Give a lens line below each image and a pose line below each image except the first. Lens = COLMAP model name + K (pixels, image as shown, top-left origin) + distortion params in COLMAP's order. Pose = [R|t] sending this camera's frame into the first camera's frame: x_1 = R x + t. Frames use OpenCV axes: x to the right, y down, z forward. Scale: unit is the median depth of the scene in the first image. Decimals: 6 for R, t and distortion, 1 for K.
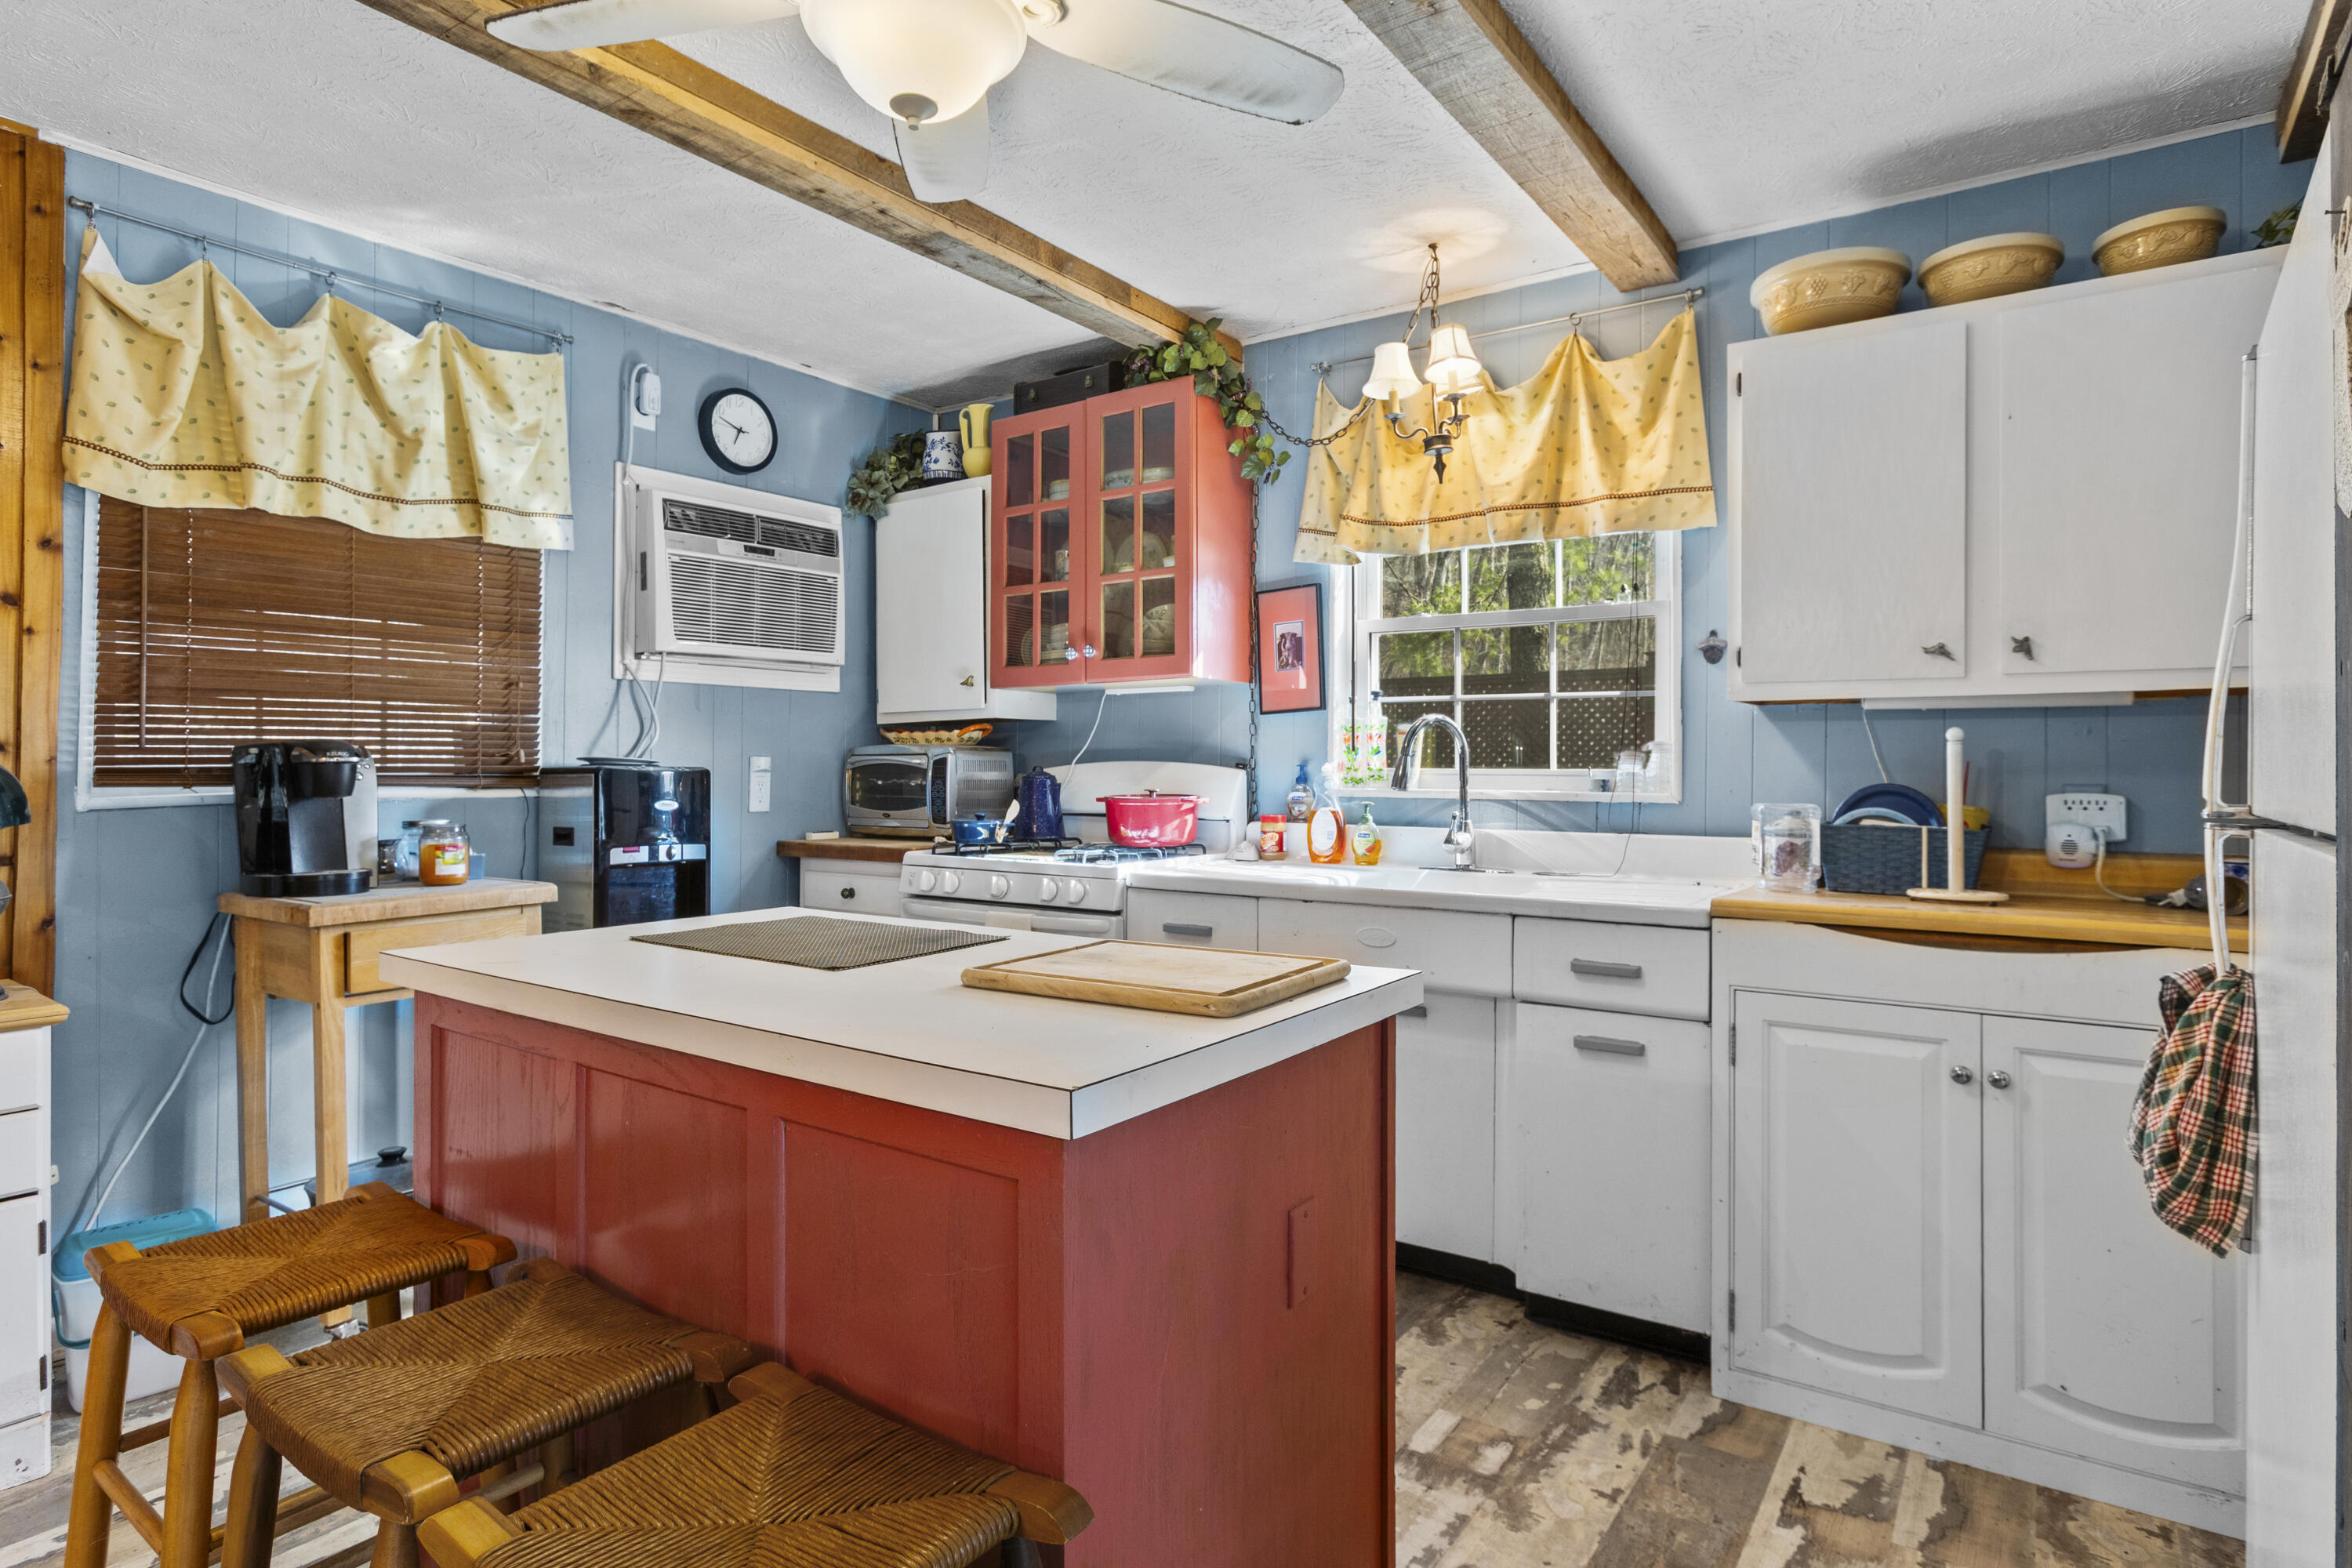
lens RADIAL K [[1219.2, 0, 1174.6], [0, 1219.2, 771.8], [0, 0, 1]] dist [-0.035876, 0.040336]
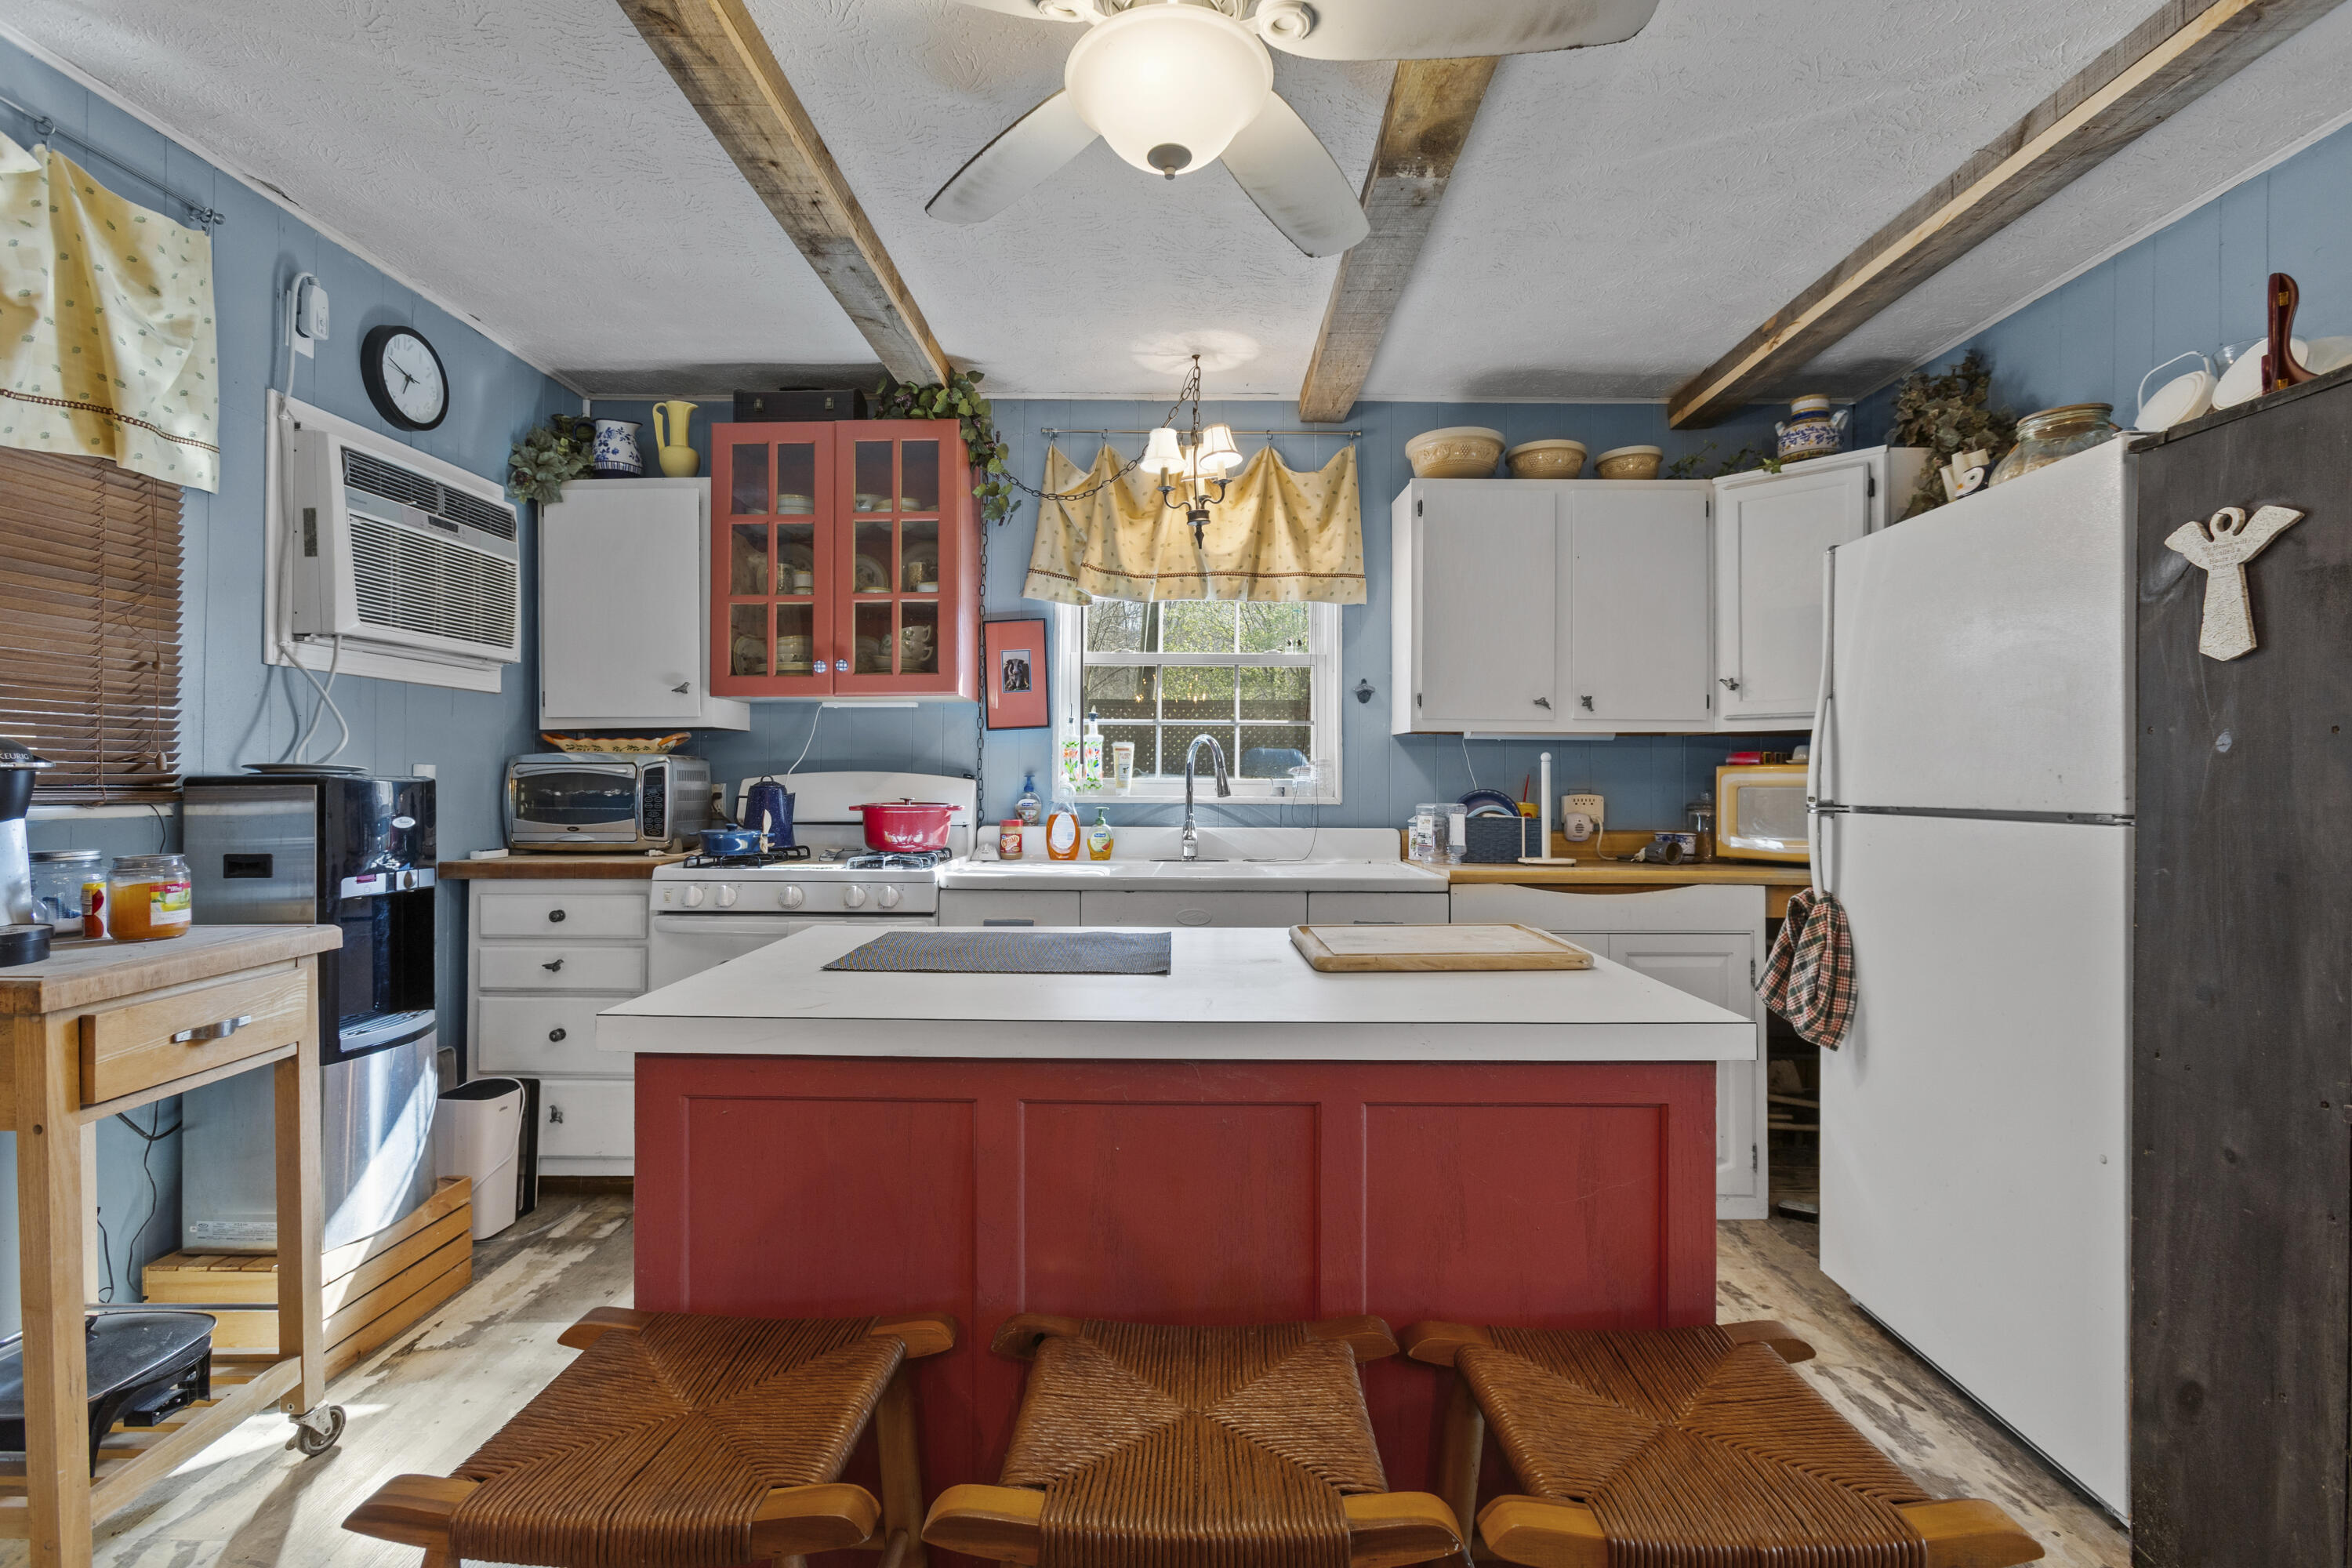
lens RADIAL K [[1038.8, 0, 1172.7], [0, 1038.8, 779.0], [0, 0, 1]] dist [-0.011324, 0.006005]
pose [[0.832430, 0.000352, 0.554129, -0.342494], [0.000864, 0.999998, -0.001932, -0.000323], [-0.554129, 0.002087, 0.832428, 0.114963]]
